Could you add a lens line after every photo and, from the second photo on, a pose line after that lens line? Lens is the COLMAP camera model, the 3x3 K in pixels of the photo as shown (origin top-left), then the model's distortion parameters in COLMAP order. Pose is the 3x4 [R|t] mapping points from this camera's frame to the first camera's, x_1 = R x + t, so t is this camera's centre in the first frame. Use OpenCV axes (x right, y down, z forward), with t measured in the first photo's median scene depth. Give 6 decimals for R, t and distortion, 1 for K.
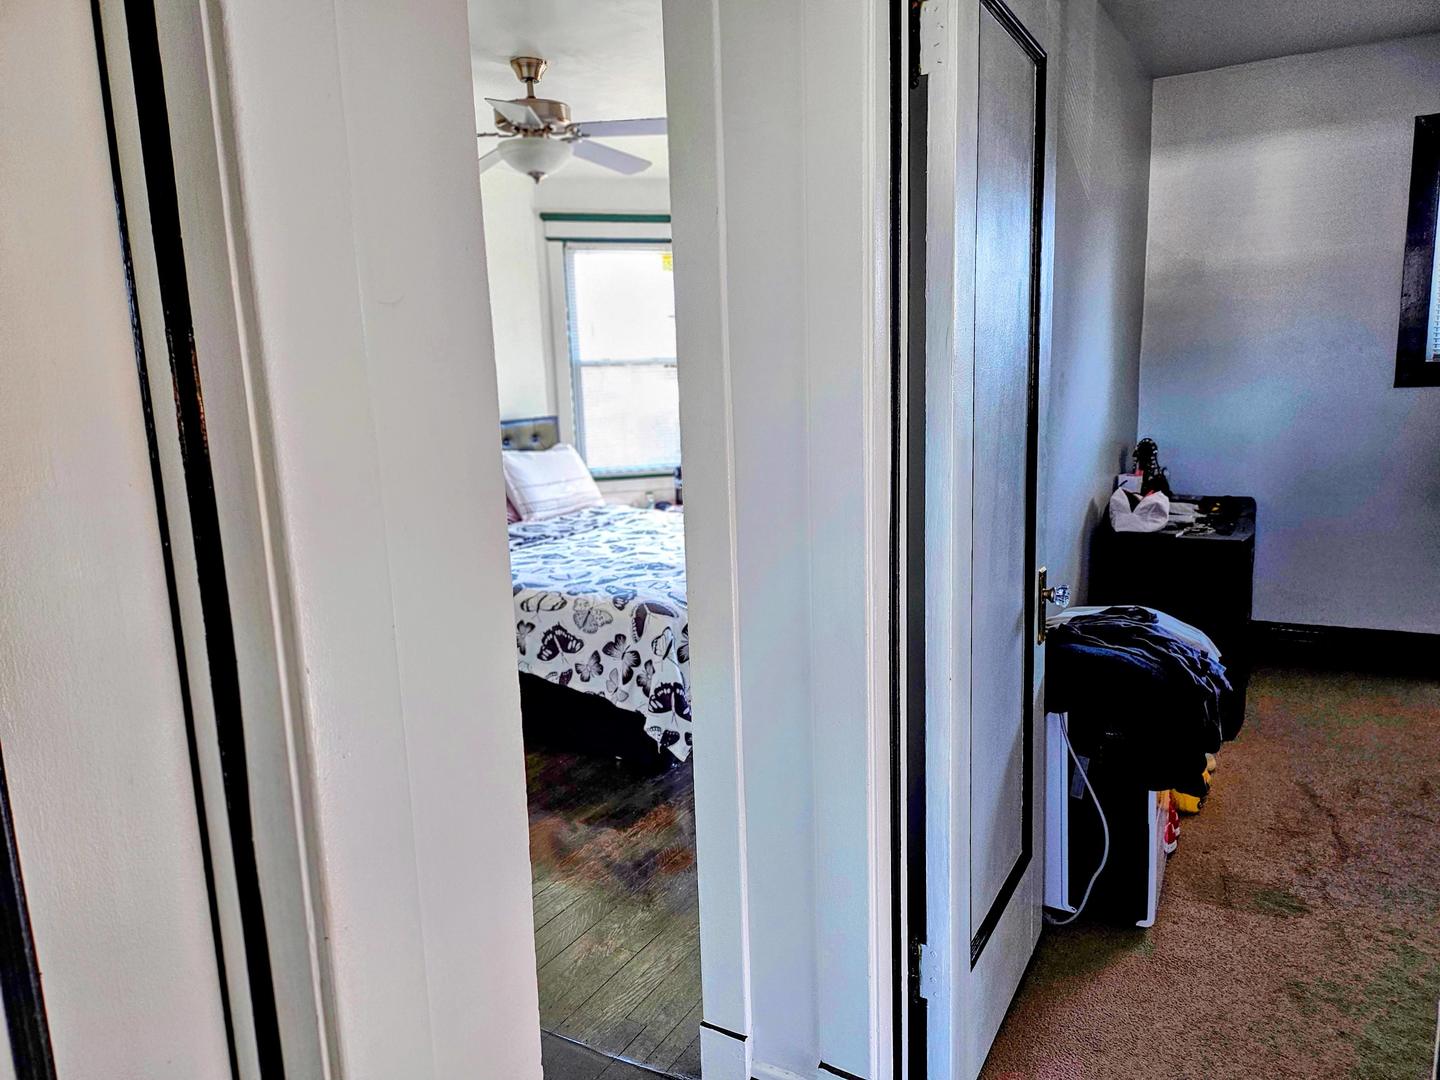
lens RADIAL K [[1011.9, 0, 717.6], [0, 1011.9, 548.2], [0, 0, 1]] dist [0.059439, -0.057541]
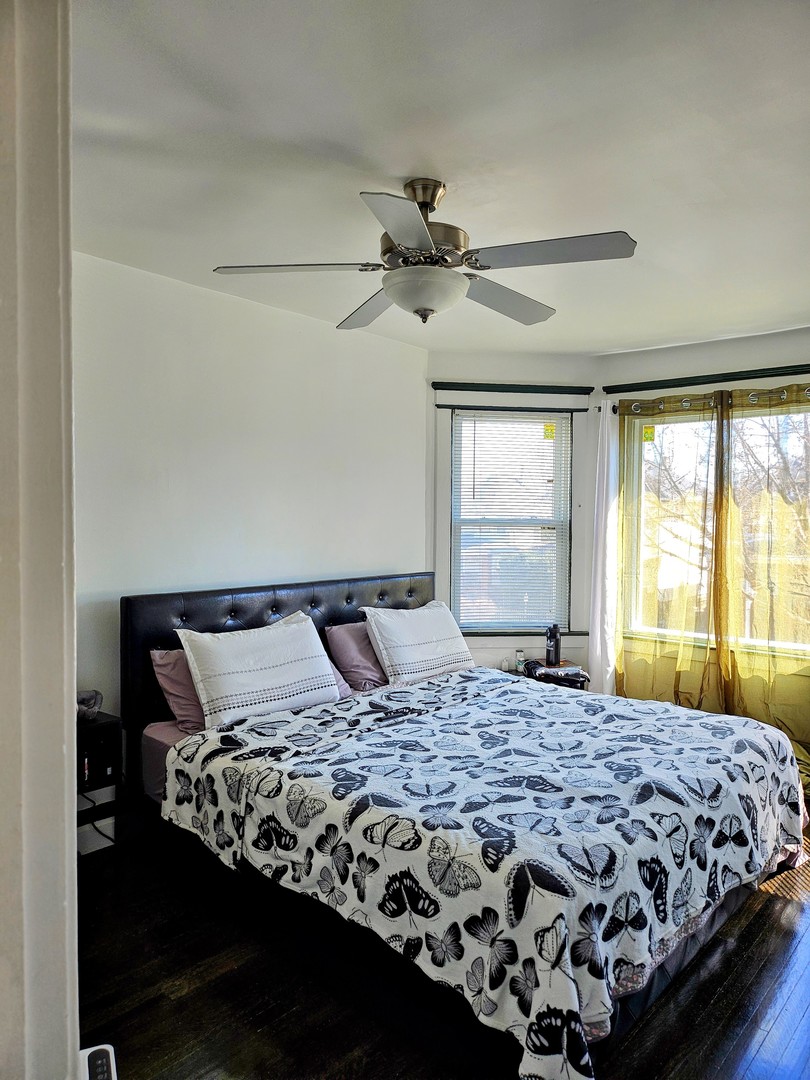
lens RADIAL K [[758.9, 0, 399.3], [0, 758.9, 540.8], [0, 0, 1]] dist [0.059439, -0.057541]
pose [[0.976762, 0.047100, -0.209087, -0.055311], [-0.077315, 0.987301, -0.138777, -0.087072], [0.199895, 0.151718, 0.968000, 0.406214]]
